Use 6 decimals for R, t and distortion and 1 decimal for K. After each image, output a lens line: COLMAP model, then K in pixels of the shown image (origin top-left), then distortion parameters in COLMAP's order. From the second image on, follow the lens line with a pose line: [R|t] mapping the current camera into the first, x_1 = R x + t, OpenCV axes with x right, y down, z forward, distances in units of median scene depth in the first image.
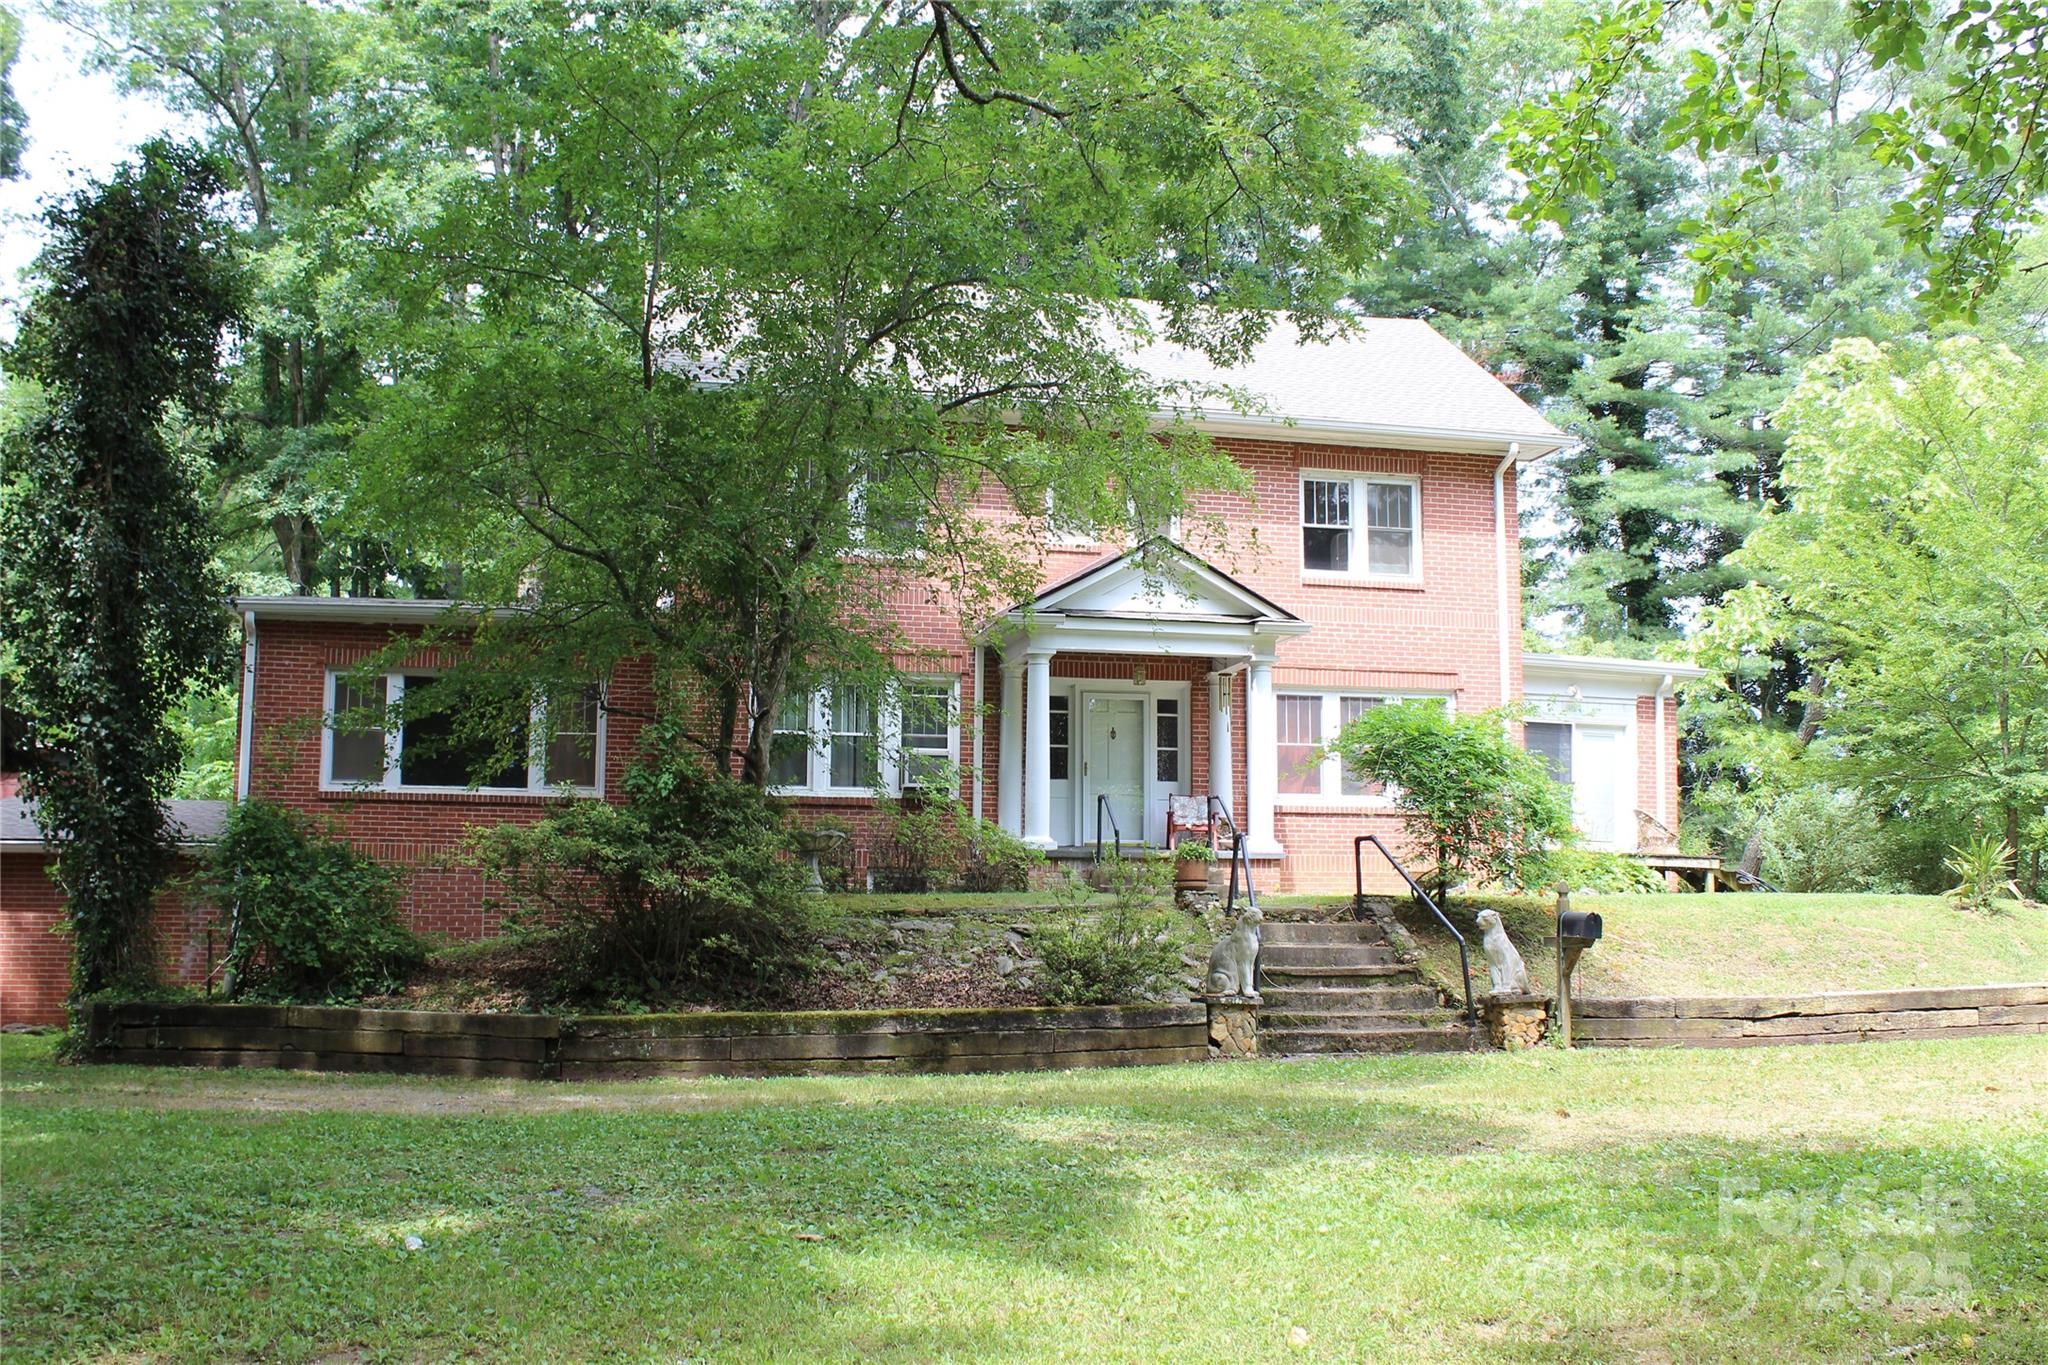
lens RADIAL K [[1978.0, 0, 1024.0], [0, 1978.0, 682.5], [0, 0, 1]] dist [-0.126472, 0.007562]
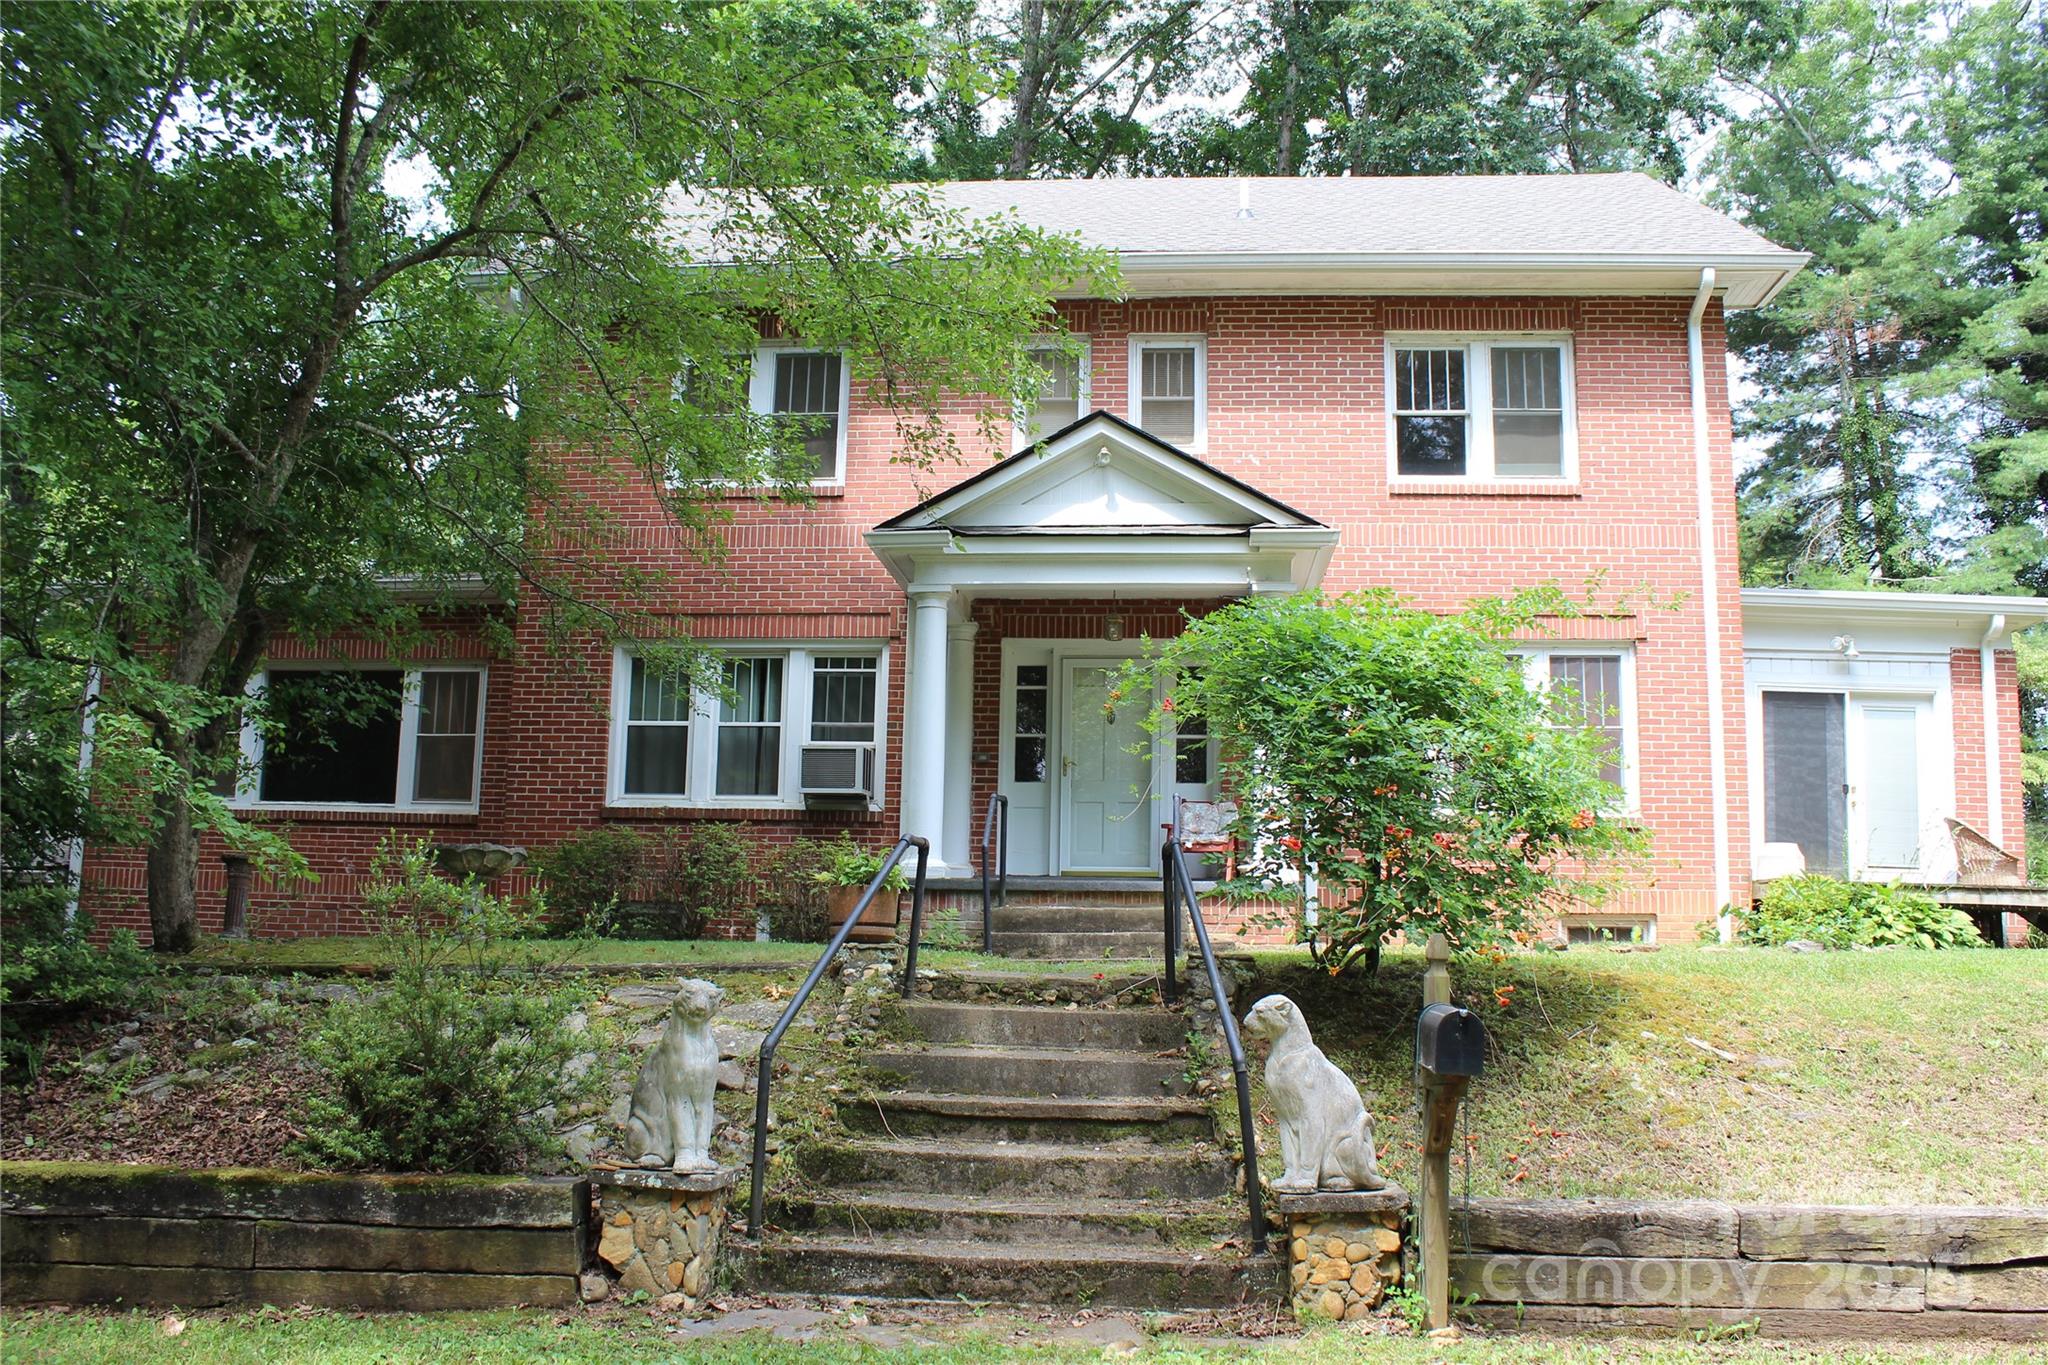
lens RADIAL K [[1743.7, 0, 1024.0], [0, 1743.7, 682.5], [0, 0, 1]] dist [-0.164390, 0.151362]
pose [[0.956962, -0.033802, -0.288239, 0.201930], [0.022283, 0.998820, -0.043154, 0.041275], [0.289357, 0.034873, 0.956586, 0.411484]]
